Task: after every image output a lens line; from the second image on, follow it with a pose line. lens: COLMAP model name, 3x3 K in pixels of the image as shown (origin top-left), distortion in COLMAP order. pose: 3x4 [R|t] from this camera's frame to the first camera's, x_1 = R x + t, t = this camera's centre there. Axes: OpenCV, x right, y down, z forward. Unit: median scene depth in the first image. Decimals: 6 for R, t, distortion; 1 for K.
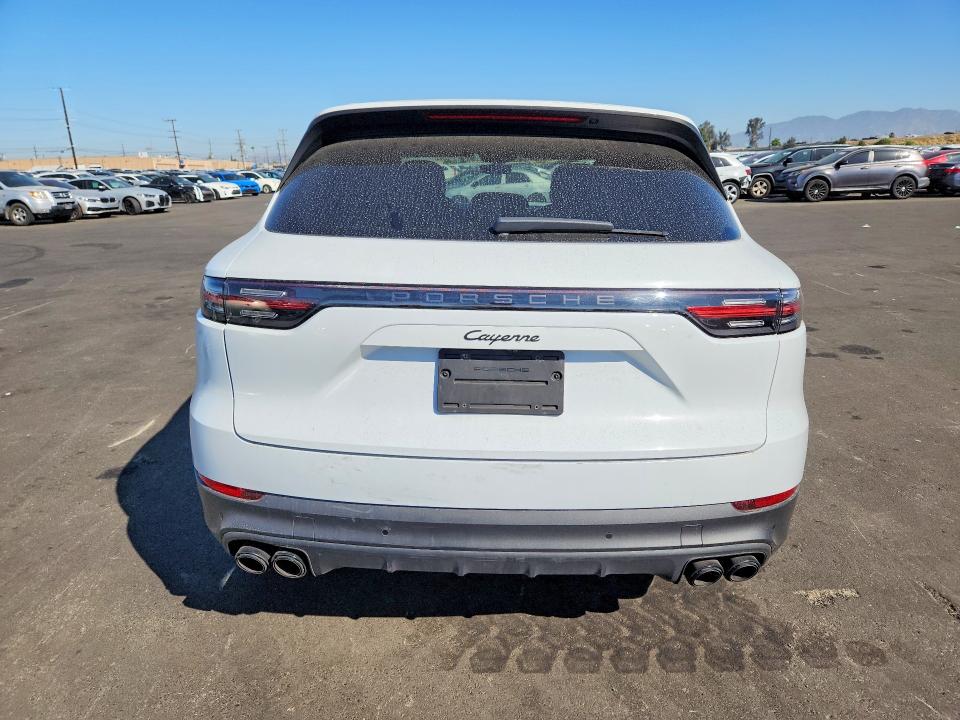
lens RADIAL K [[656.6, 0, 480.0], [0, 656.6, 360.0], [0, 0, 1]] dist [0.007012, -0.002366]
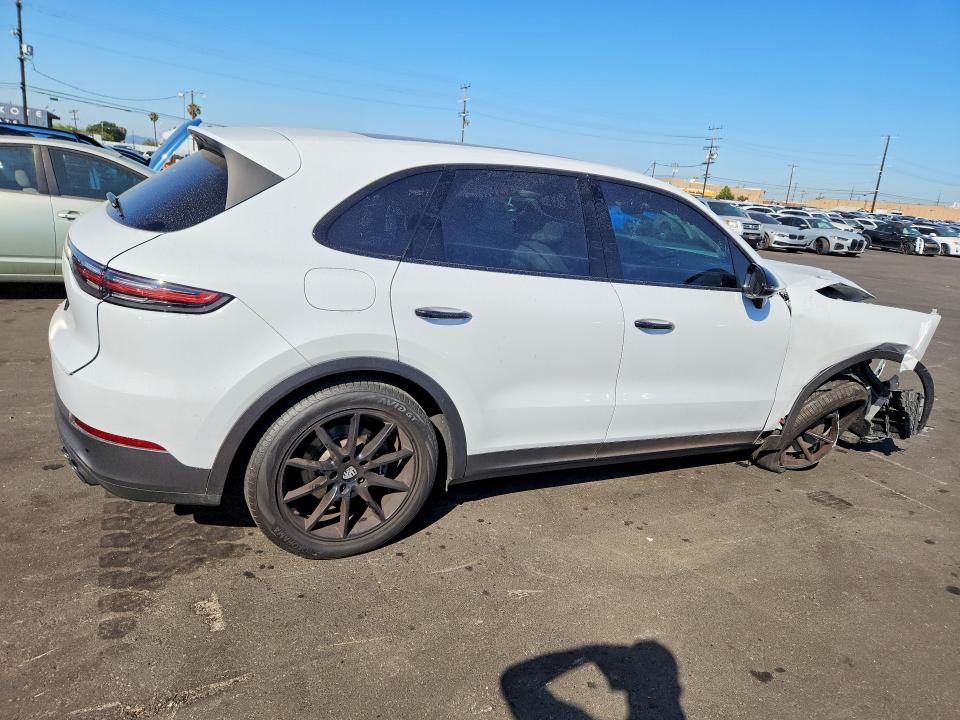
lens RADIAL K [[656.6, 0, 480.0], [0, 656.6, 360.0], [0, 0, 1]] dist [0.007012, -0.002366]
pose [[0.454945, 0.282694, -0.844458, 0.153475], [-0.335915, 0.932701, 0.131263, -0.027444], [0.824734, 0.223949, 0.519289, 0.079067]]
